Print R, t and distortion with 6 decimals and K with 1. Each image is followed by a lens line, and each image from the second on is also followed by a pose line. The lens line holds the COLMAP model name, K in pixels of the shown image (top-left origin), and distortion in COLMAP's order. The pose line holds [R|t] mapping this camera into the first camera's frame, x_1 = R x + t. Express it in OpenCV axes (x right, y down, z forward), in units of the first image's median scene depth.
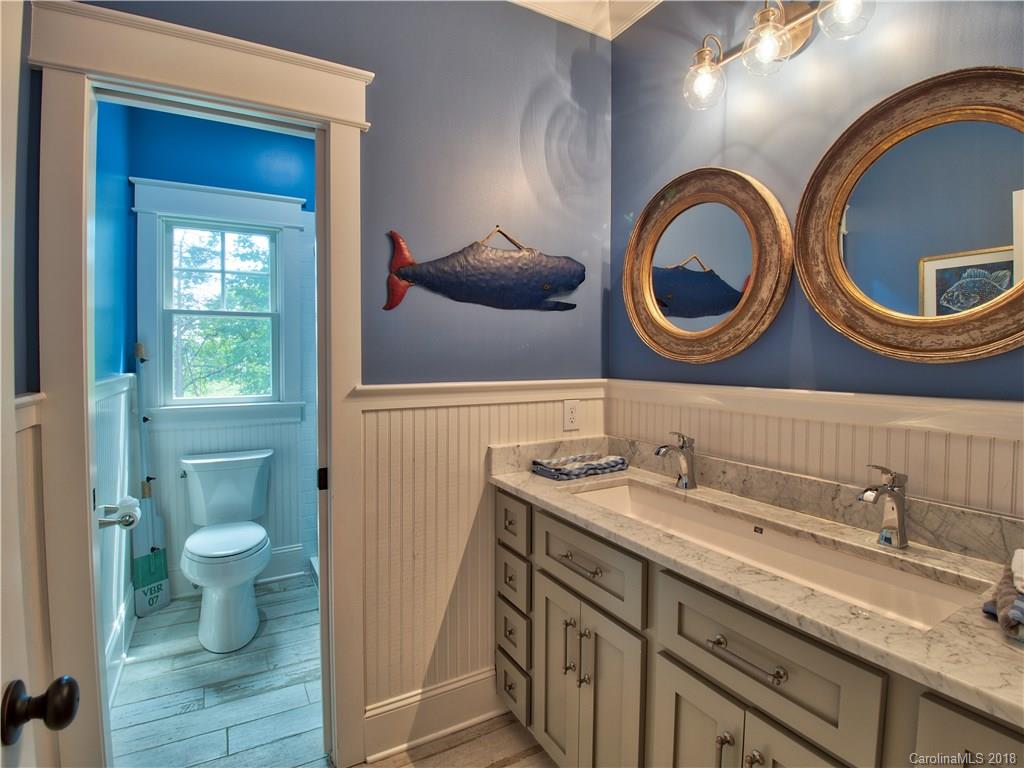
lens RADIAL K [[501.2, 0, 519.0], [0, 501.2, 368.1], [0, 0, 1]] dist [-0.024290, -0.001153]
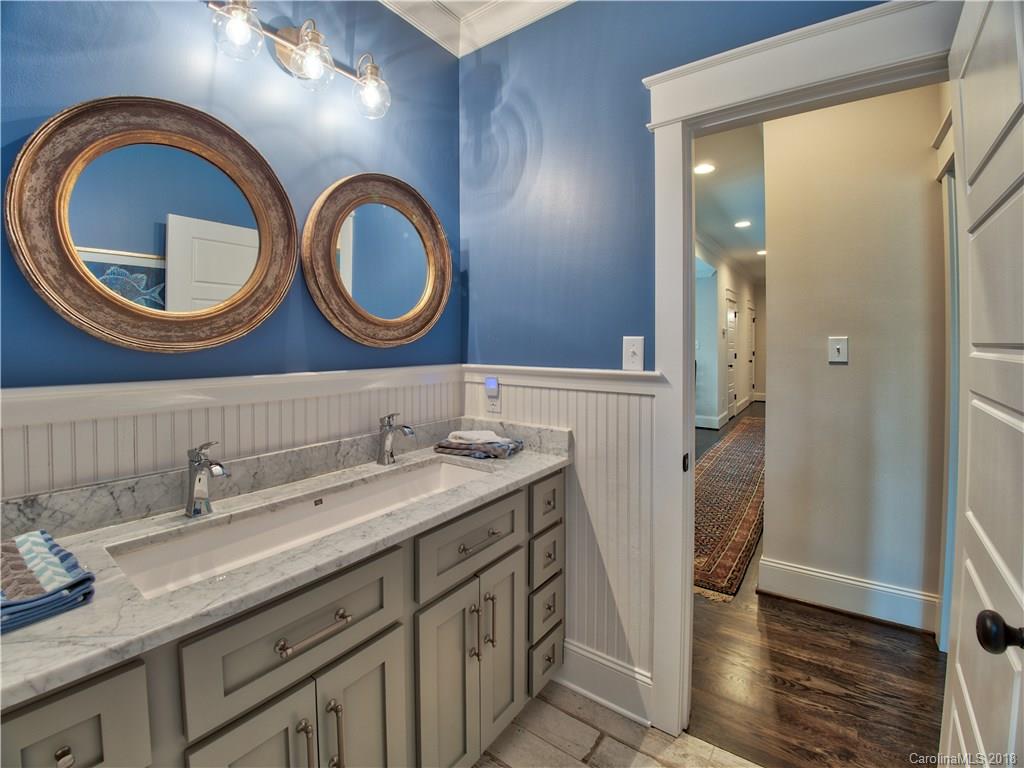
lens RADIAL K [[412.7, 0, 511.9], [0, 412.7, 346.9], [0, 0, 1]] dist [-0.001332, -0.000080]
pose [[-0.365148, -0.002831, 0.930945, -0.699803], [0.025728, 0.999583, 0.013131, -0.022454], [-0.930594, 0.028746, -0.364923, 1.253125]]
